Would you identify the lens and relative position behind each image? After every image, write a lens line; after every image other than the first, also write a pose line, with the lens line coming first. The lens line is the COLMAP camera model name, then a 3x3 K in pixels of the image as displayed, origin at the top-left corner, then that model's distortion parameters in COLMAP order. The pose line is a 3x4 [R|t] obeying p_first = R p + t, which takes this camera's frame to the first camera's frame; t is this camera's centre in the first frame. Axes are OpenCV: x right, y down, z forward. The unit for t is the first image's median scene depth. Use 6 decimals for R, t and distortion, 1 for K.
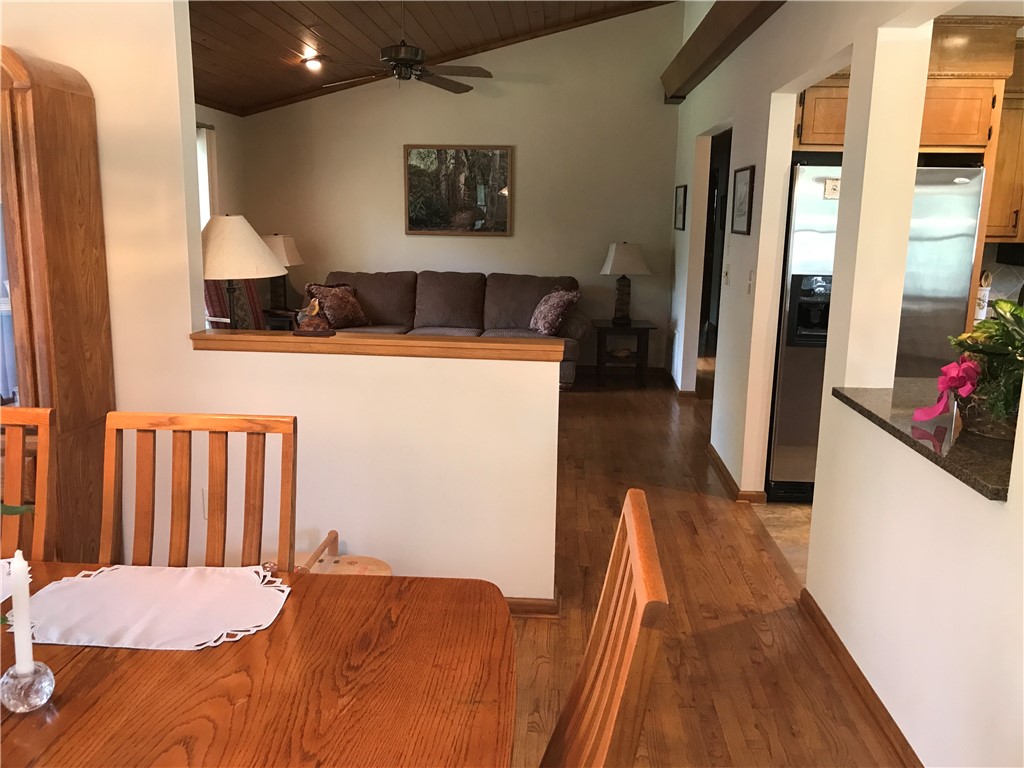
lens RADIAL K [[829.2, 0, 512.0], [0, 829.2, 384.0], [0, 0, 1]] dist [0.000448, 0.000507]
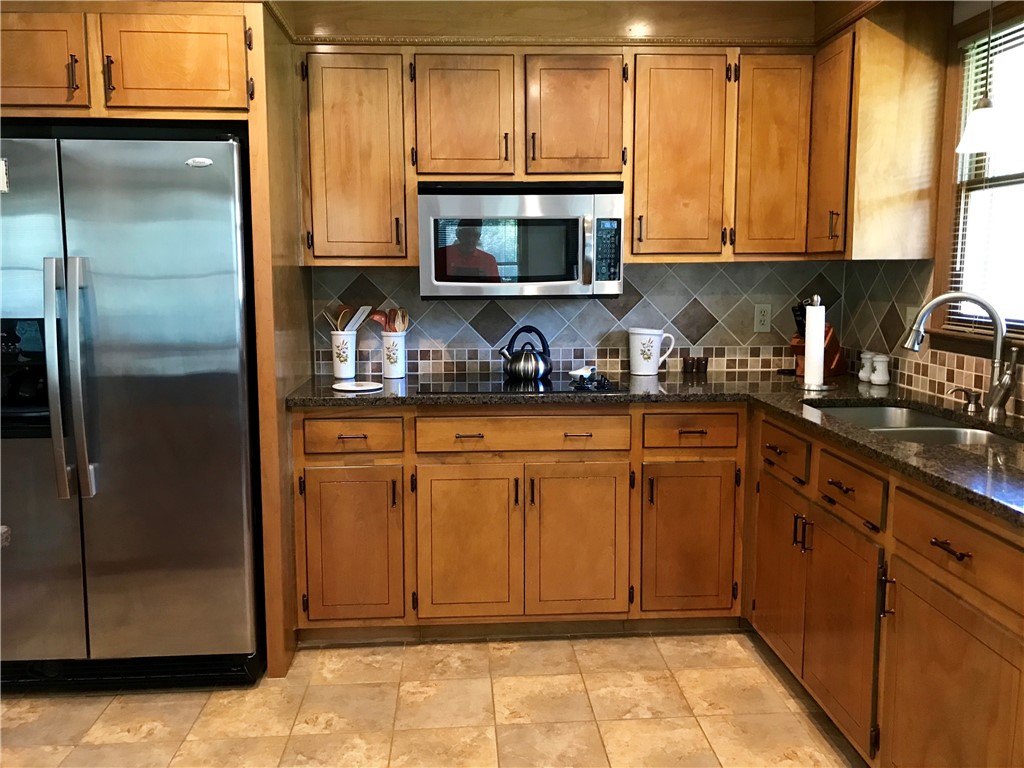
lens RADIAL K [[848.7, 0, 508.3], [0, 848.7, 371.1], [0, 0, 1]] dist [0.048218, -0.044492]
pose [[0.992781, -0.035333, 0.114620, 0.686915], [0.045085, 0.995476, -0.083638, -0.025995], [-0.111146, 0.088202, 0.989882, 0.353893]]
